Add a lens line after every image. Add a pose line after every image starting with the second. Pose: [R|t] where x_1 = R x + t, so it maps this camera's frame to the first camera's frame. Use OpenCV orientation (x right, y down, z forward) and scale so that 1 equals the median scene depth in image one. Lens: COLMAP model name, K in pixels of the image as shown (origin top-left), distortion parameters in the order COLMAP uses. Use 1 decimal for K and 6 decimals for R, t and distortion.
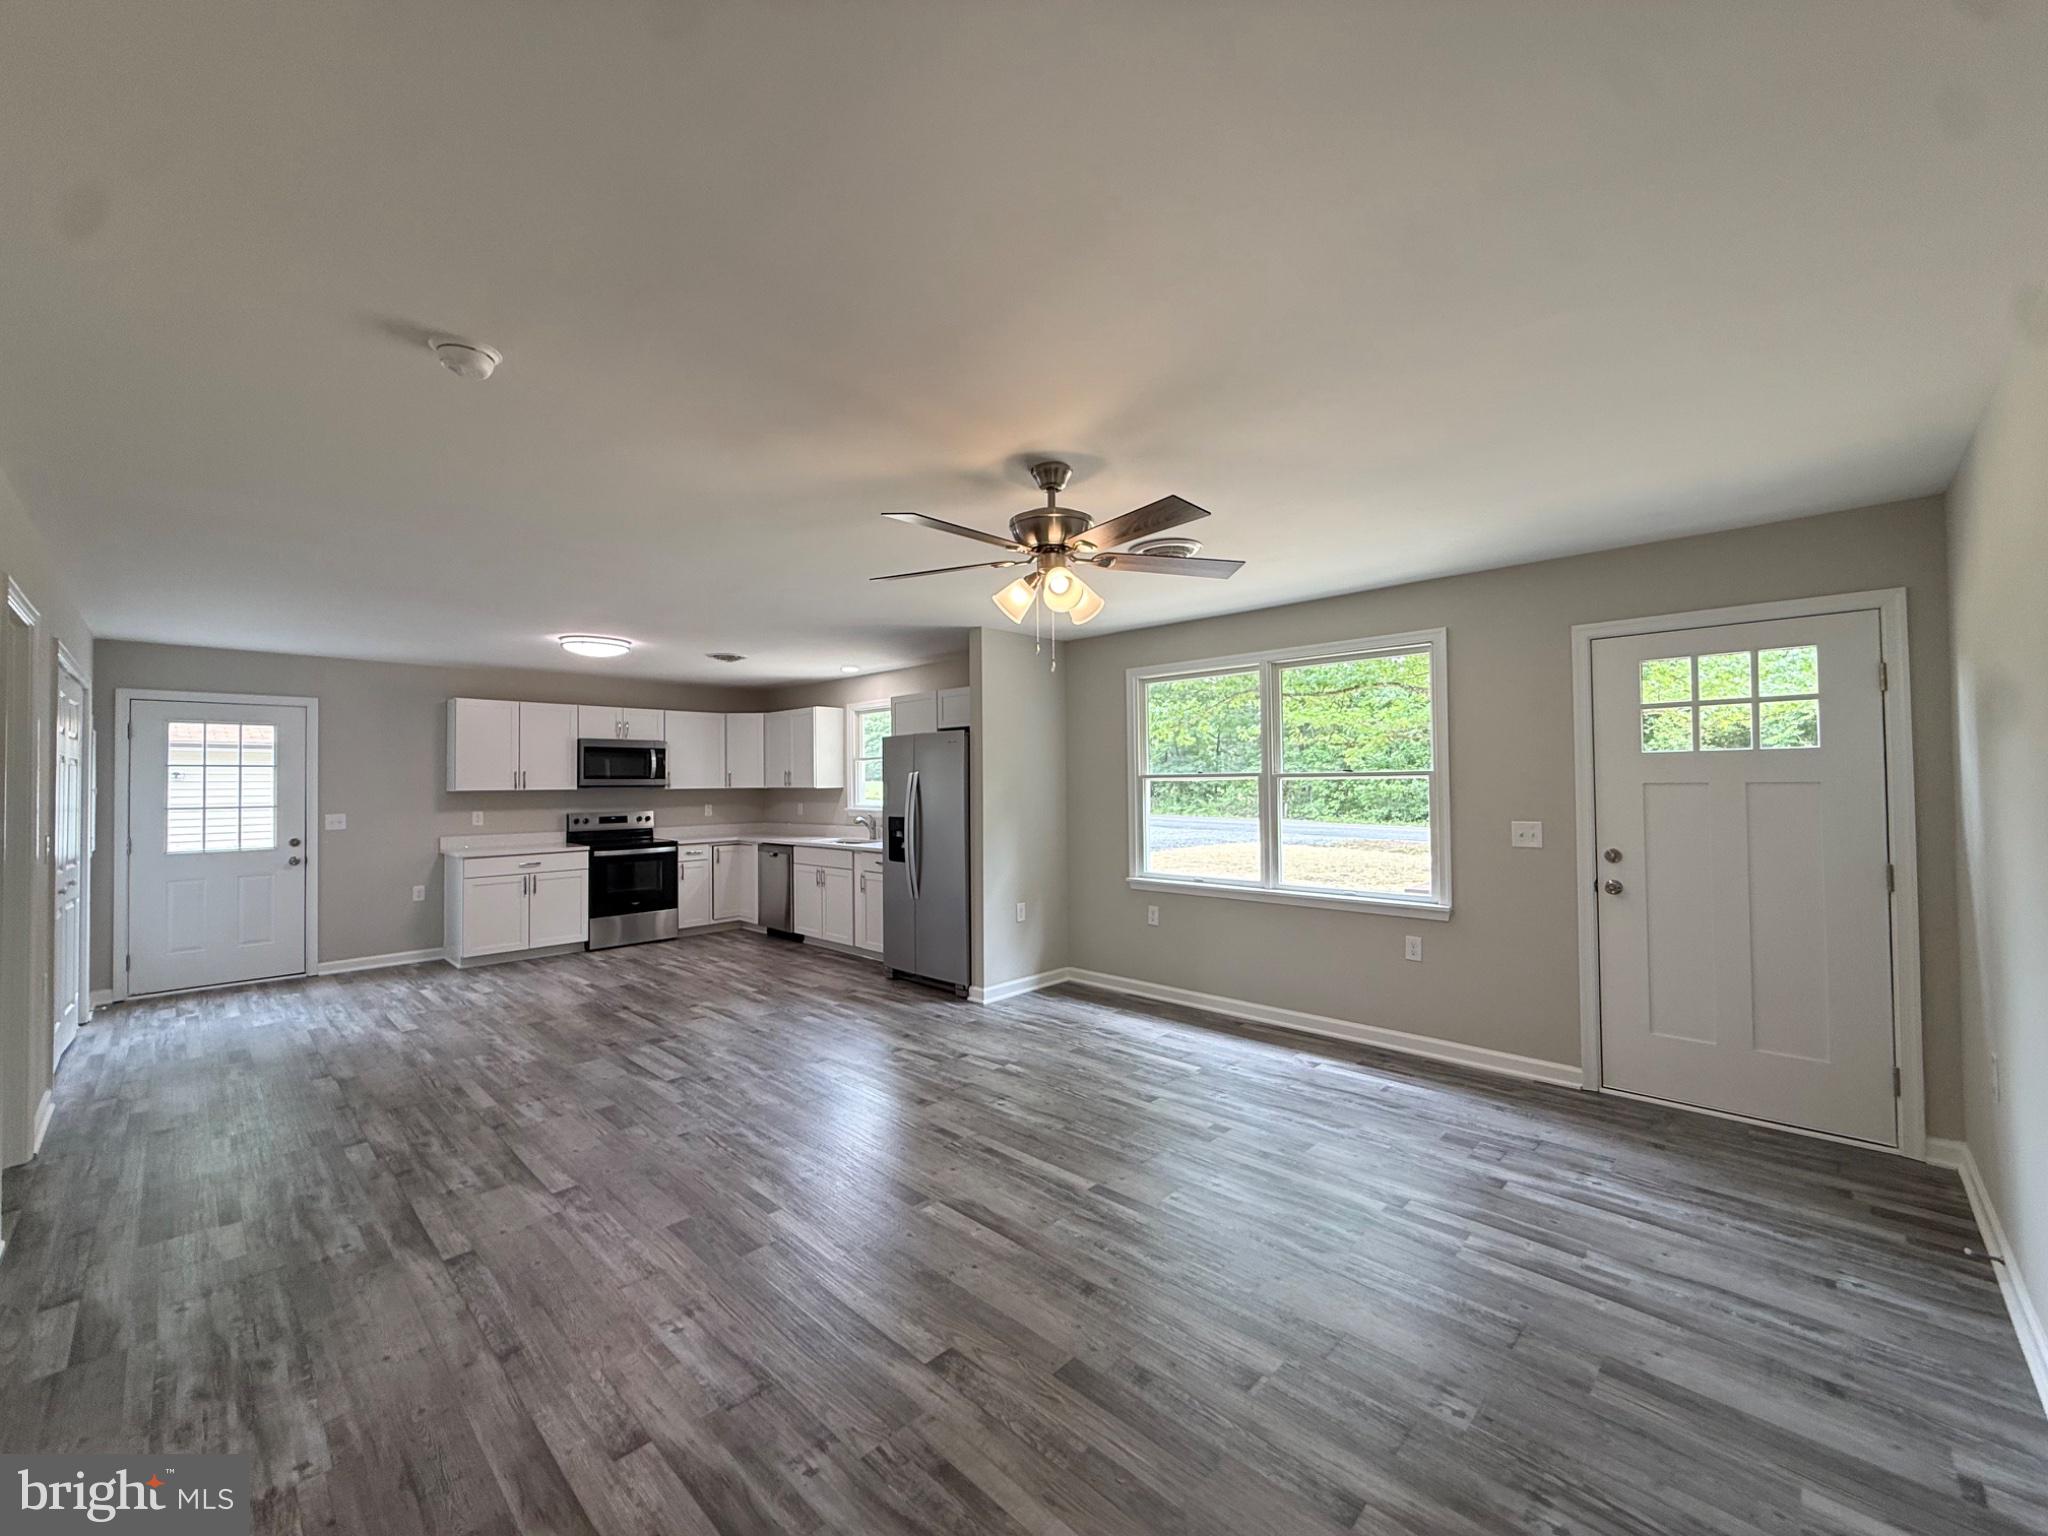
lens RADIAL K [[815.3, 0, 1022.3], [0, 815.3, 767.6], [0, 0, 1]] dist [-0.000668, -0.000008]
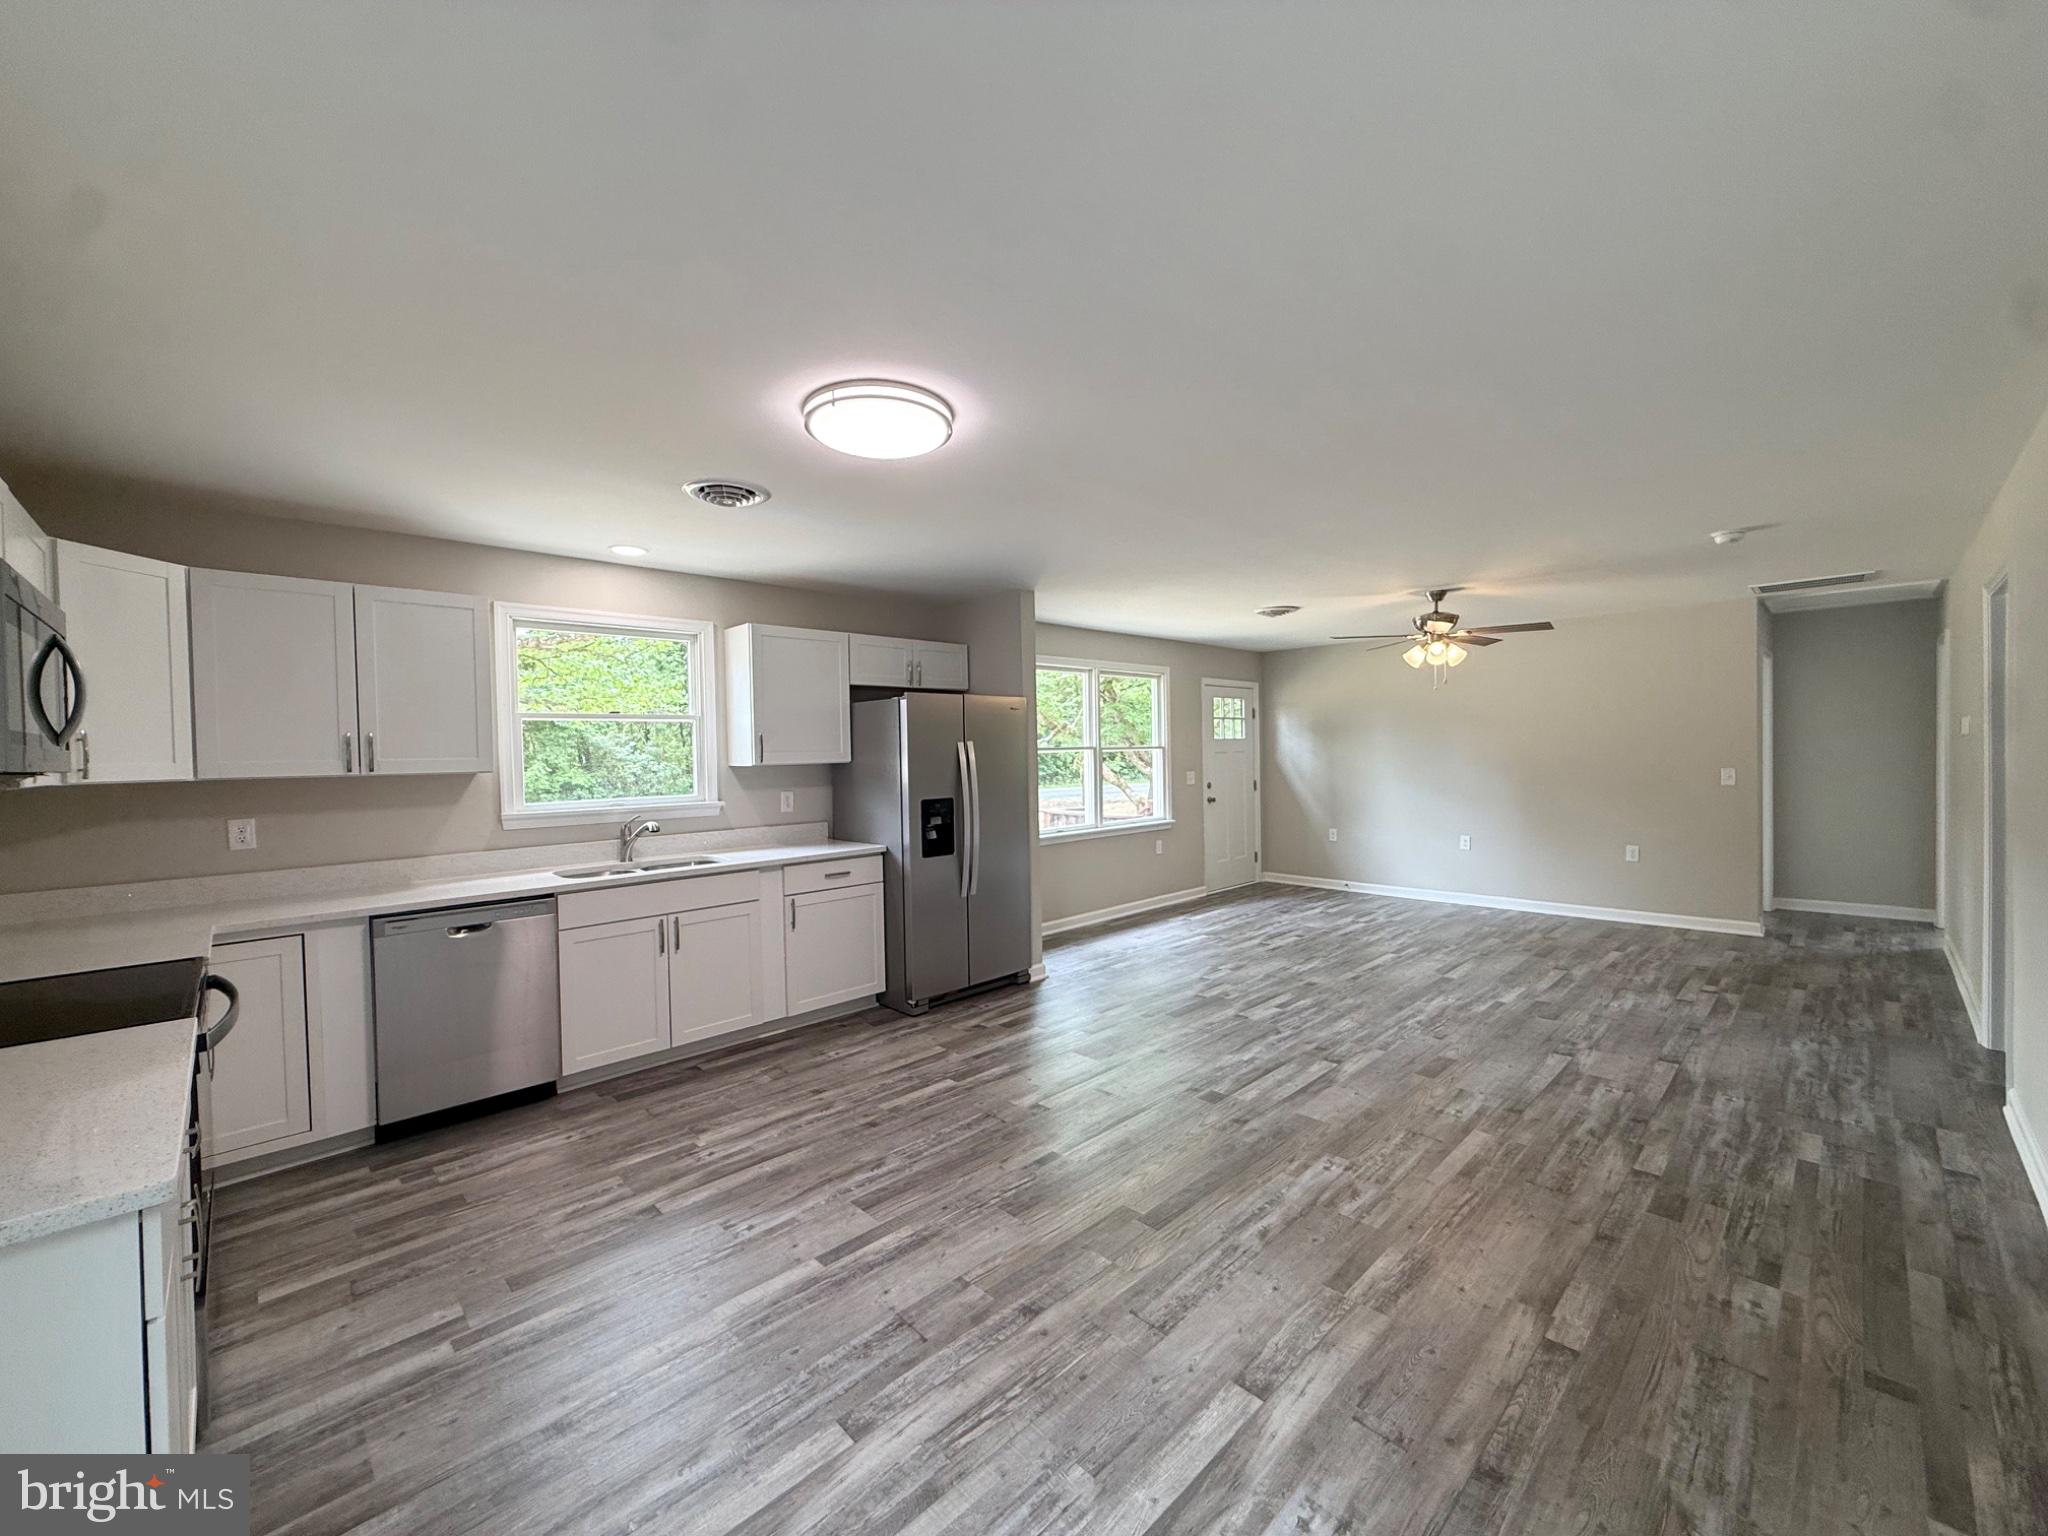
lens RADIAL K [[815.3, 0, 1022.3], [0, 815.3, 767.6], [0, 0, 1]] dist [-0.000668, -0.000008]
pose [[0.032754, -0.010101, 0.999412, -0.933473], [0.001650, 0.999948, 0.010053, 0.023595], [-0.999462, 0.001320, 0.032769, 0.902076]]
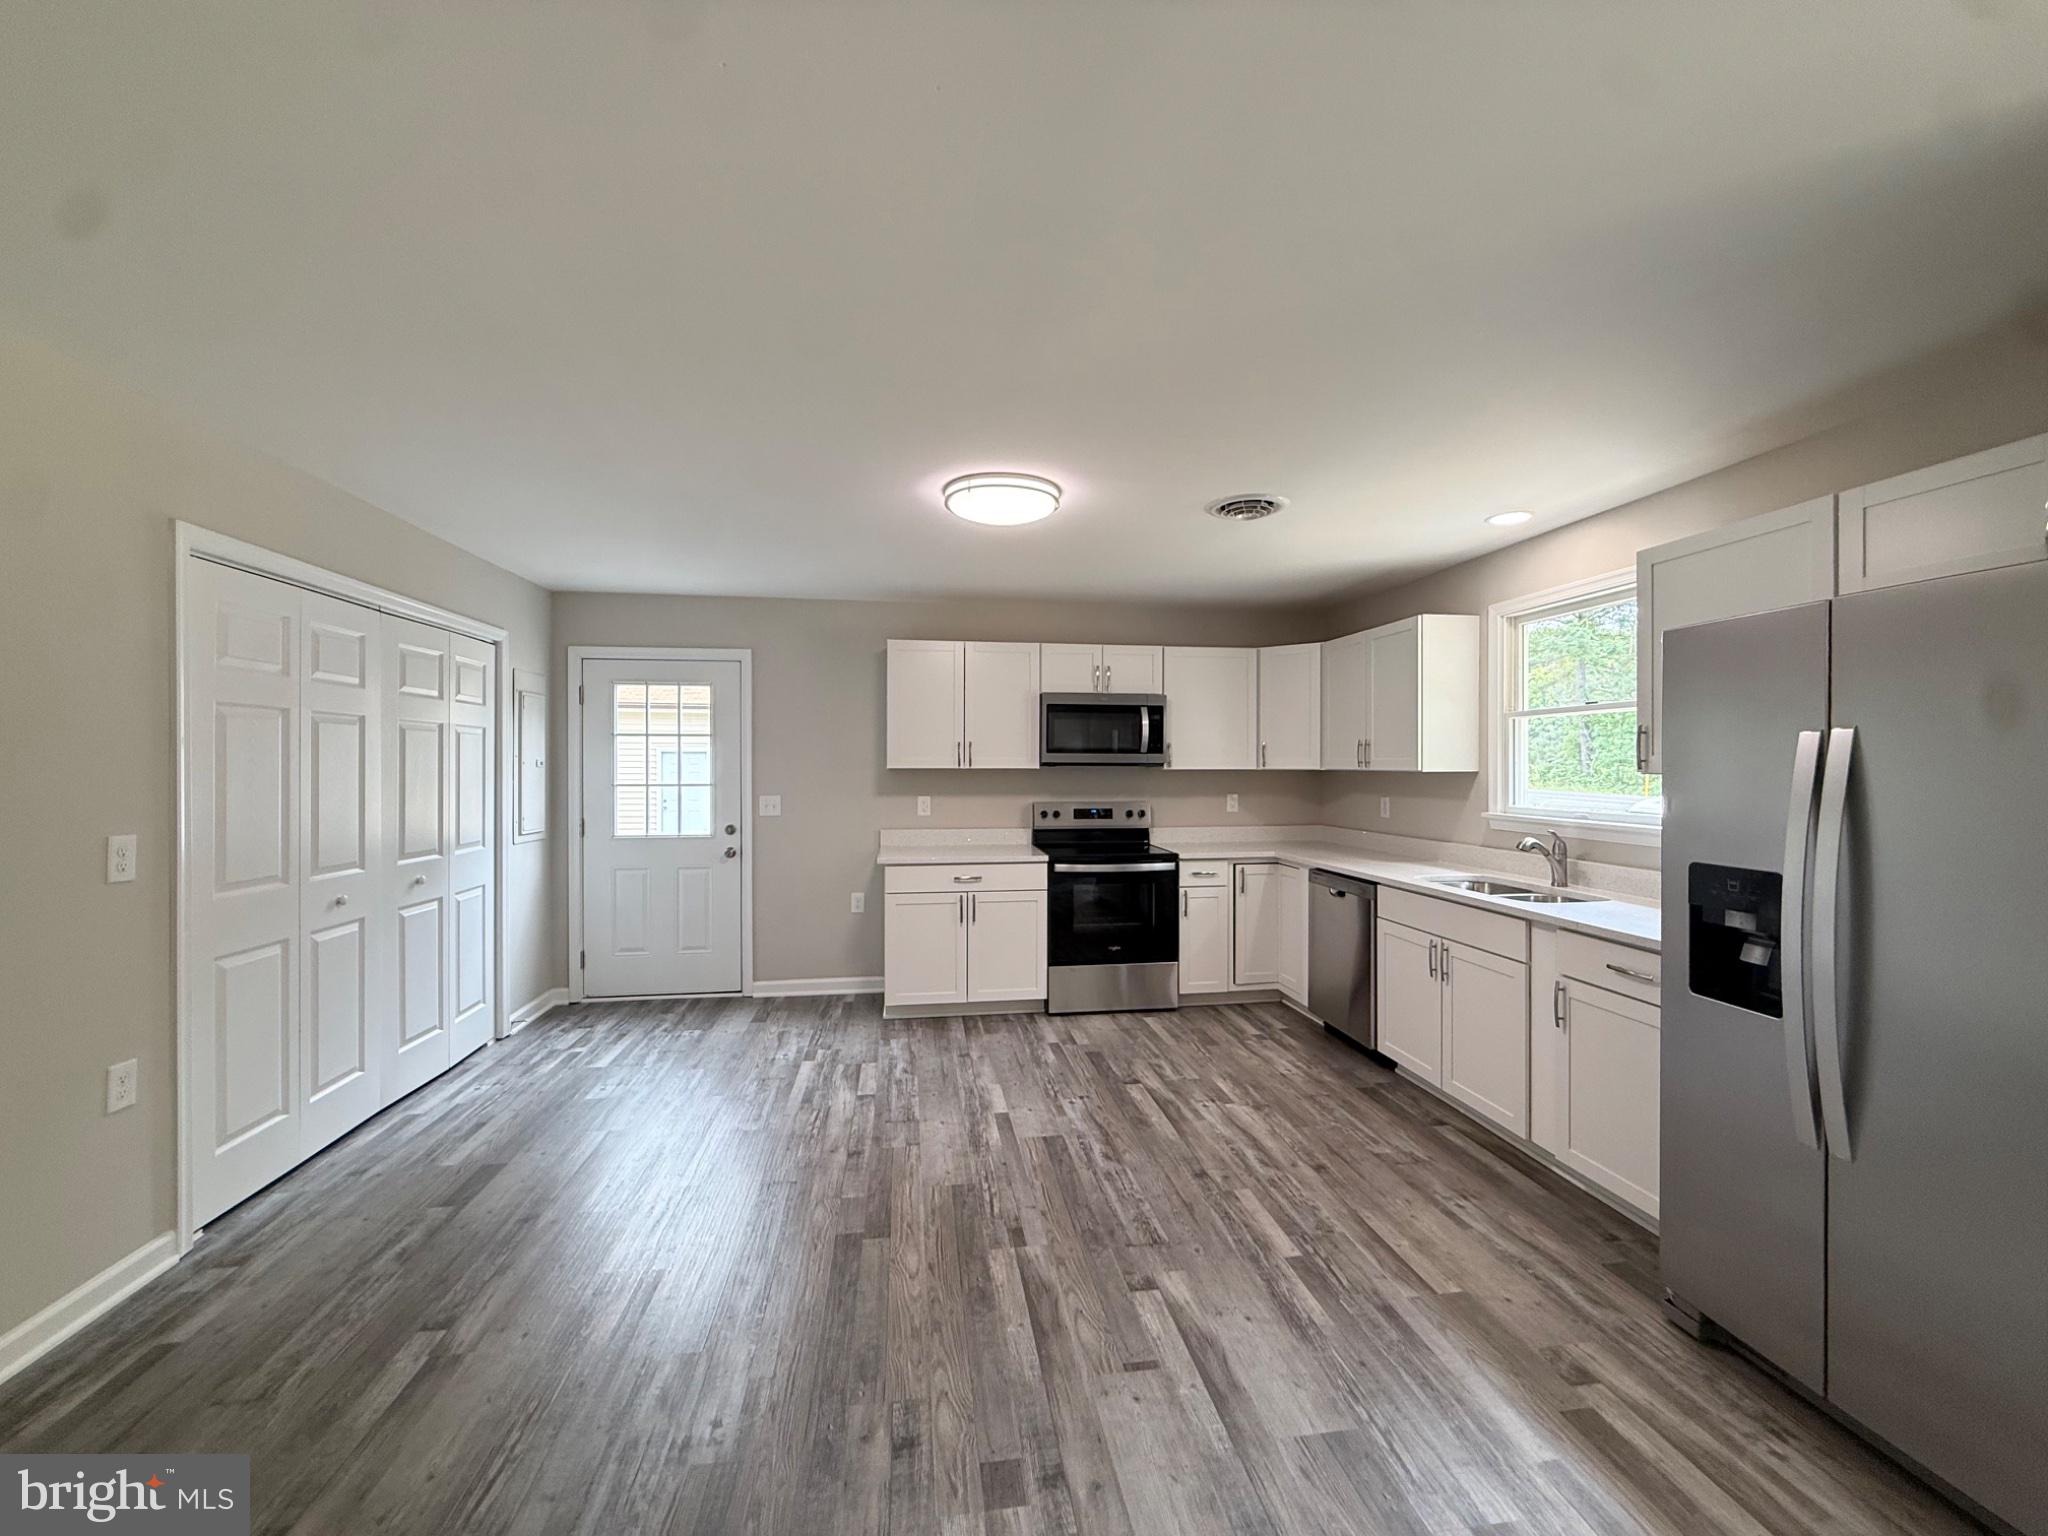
lens RADIAL K [[815.3, 0, 1022.3], [0, 815.3, 767.6], [0, 0, 1]] dist [-0.000668, -0.000008]
pose [[0.790169, 0.012717, -0.612757, -0.180335], [0.002540, 0.999708, 0.024023, 0.012481], [0.612884, -0.020539, 0.789906, 0.574914]]
